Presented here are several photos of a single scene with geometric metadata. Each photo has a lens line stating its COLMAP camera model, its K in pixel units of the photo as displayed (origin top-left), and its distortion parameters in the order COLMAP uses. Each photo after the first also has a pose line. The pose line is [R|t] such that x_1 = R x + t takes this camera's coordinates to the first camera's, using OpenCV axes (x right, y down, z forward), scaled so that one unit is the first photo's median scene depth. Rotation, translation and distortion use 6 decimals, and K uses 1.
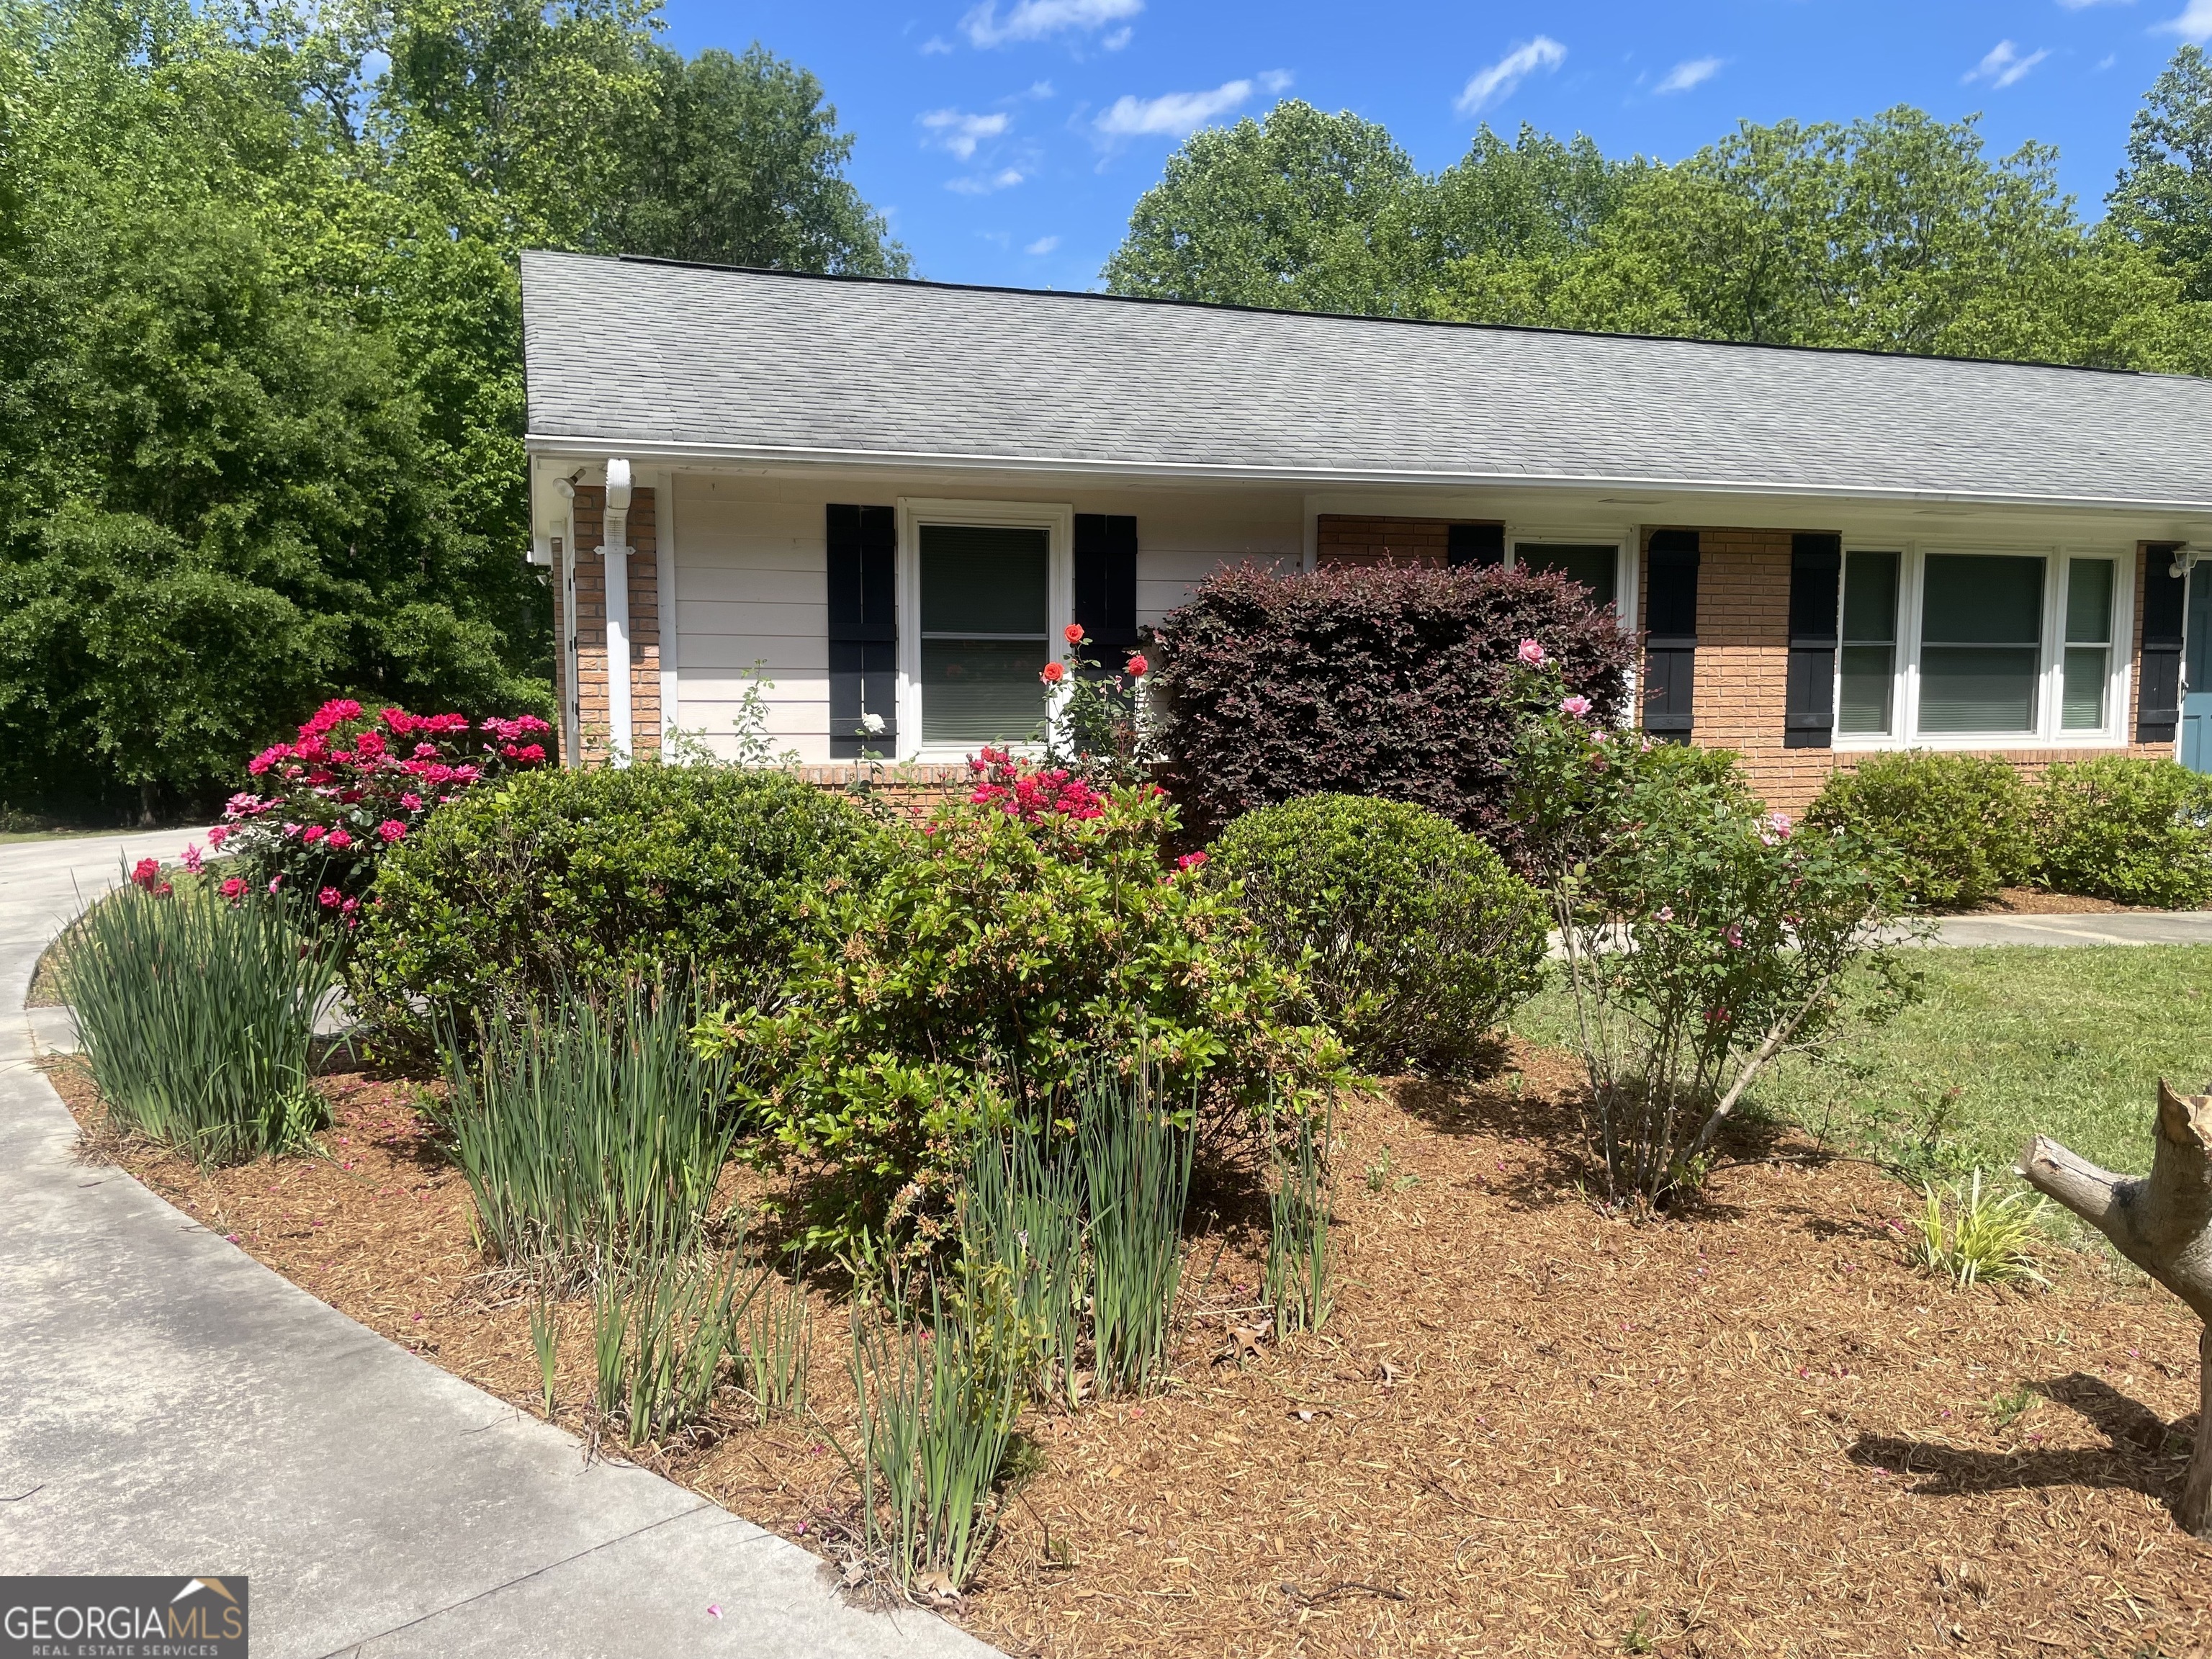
lens RADIAL K [[1699.8, 0, 1091.4], [0, 1699.8, 800.4], [0, 0, 1]] dist [0.086993, -0.118928]
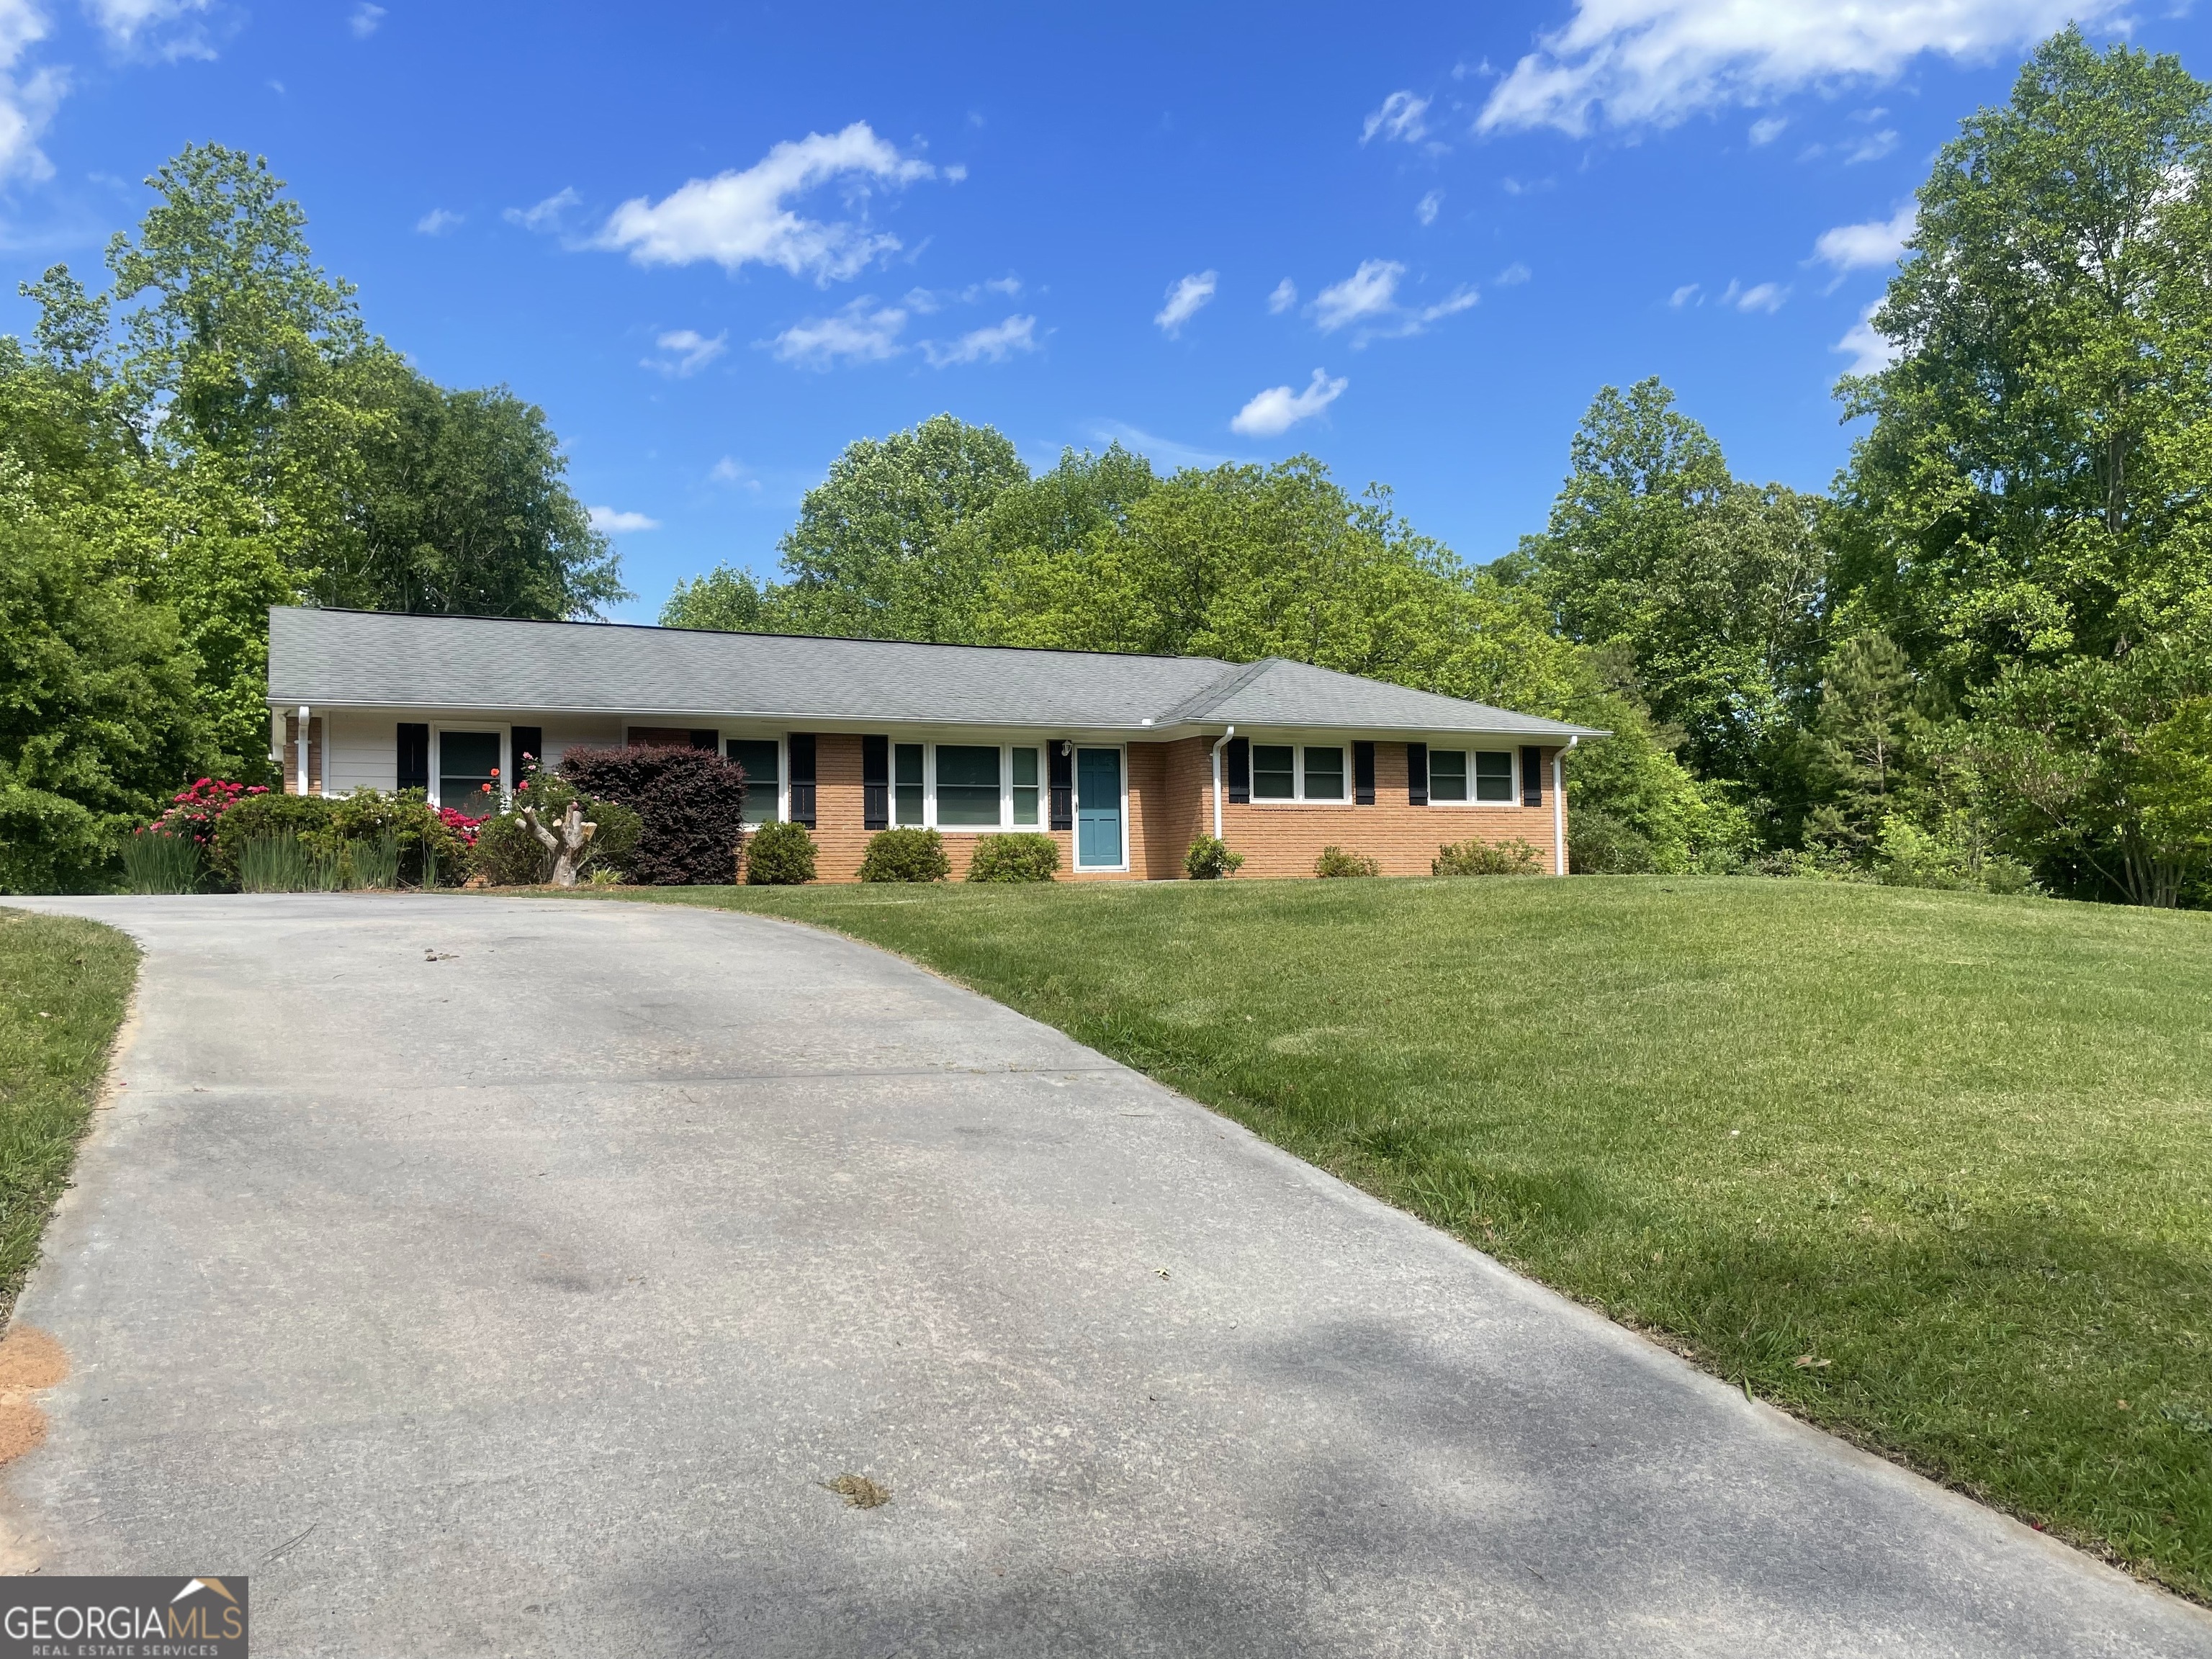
lens RADIAL K [[1699.8, 0, 1102.5], [0, 1699.8, 833.0], [0, 0, 1]] dist [0.086993, -0.118928]
pose [[0.991924, -0.015264, 0.125909, 0.401791], [0.029471, 0.993299, -0.111755, 0.216321], [-0.123360, 0.114564, 0.985727, -1.153147]]
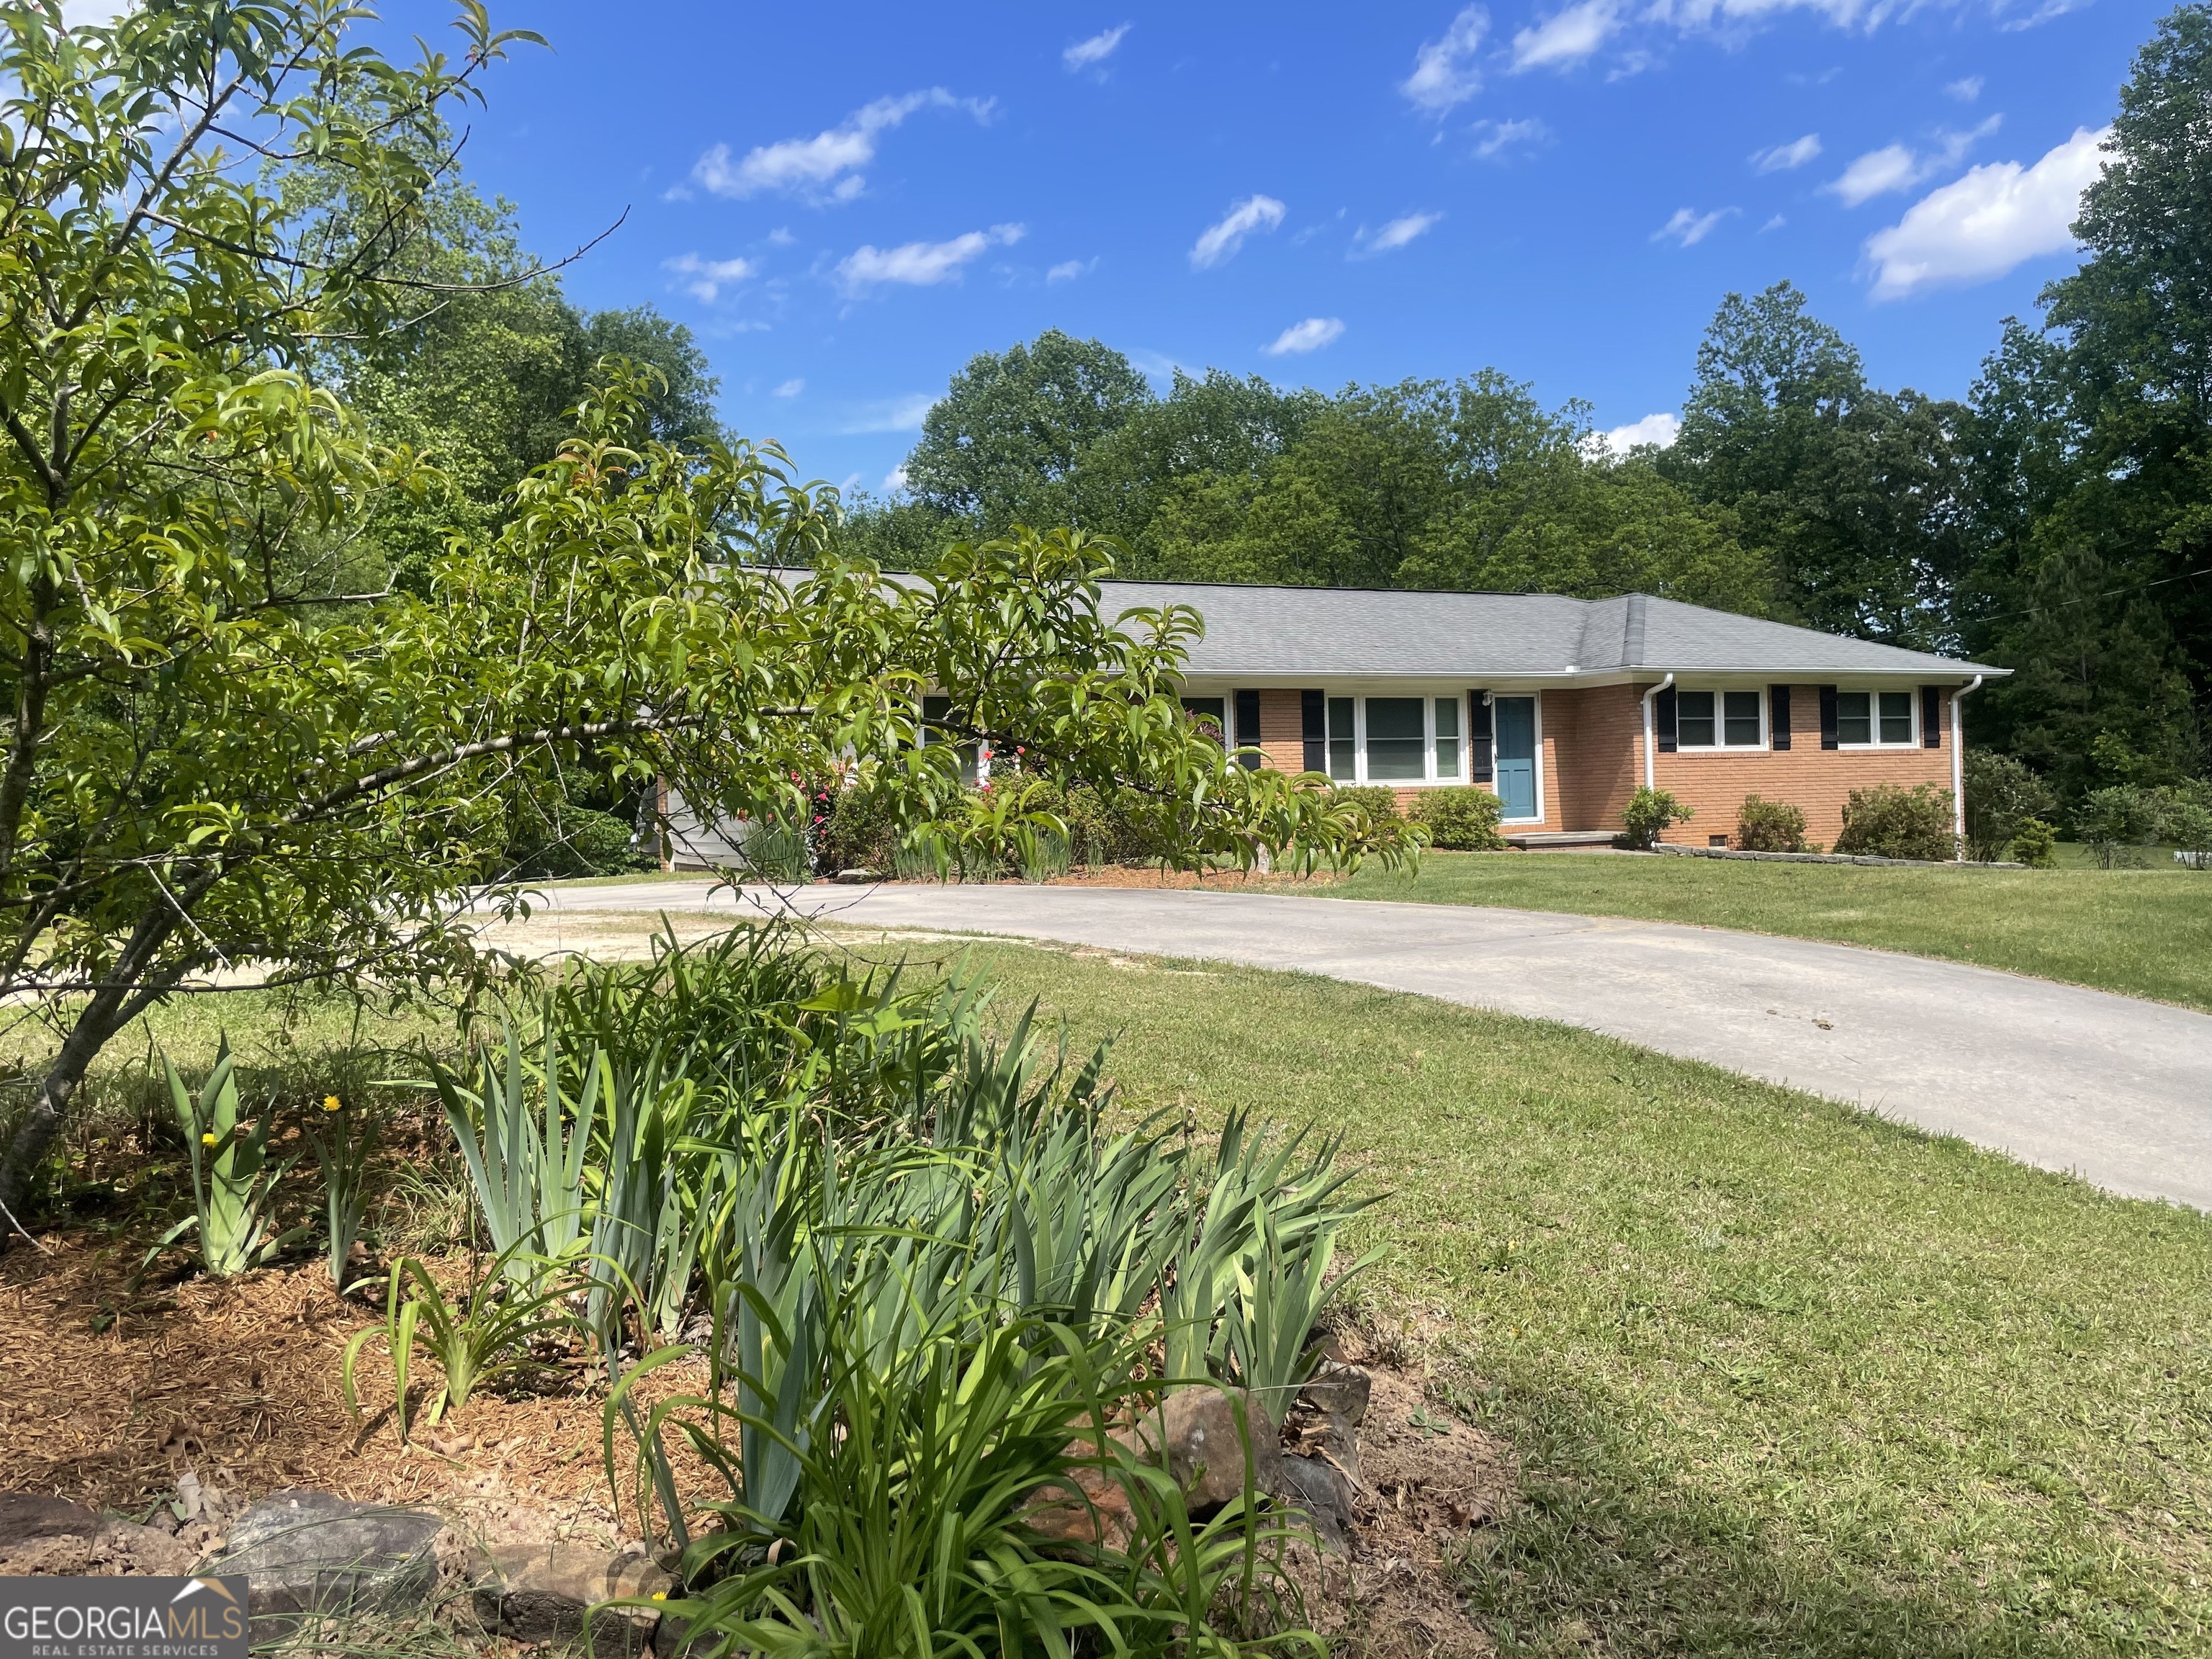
lens RADIAL K [[1699.8, 0, 1090.2], [0, 1699.8, 824.3], [0, 0, 1]] dist [0.086993, -0.118928]
pose [[0.990097, -0.033638, 0.136293, -0.150762], [0.042440, 0.997161, -0.062205, 0.129602], [-0.133813, 0.067374, 0.988714, -1.021182]]
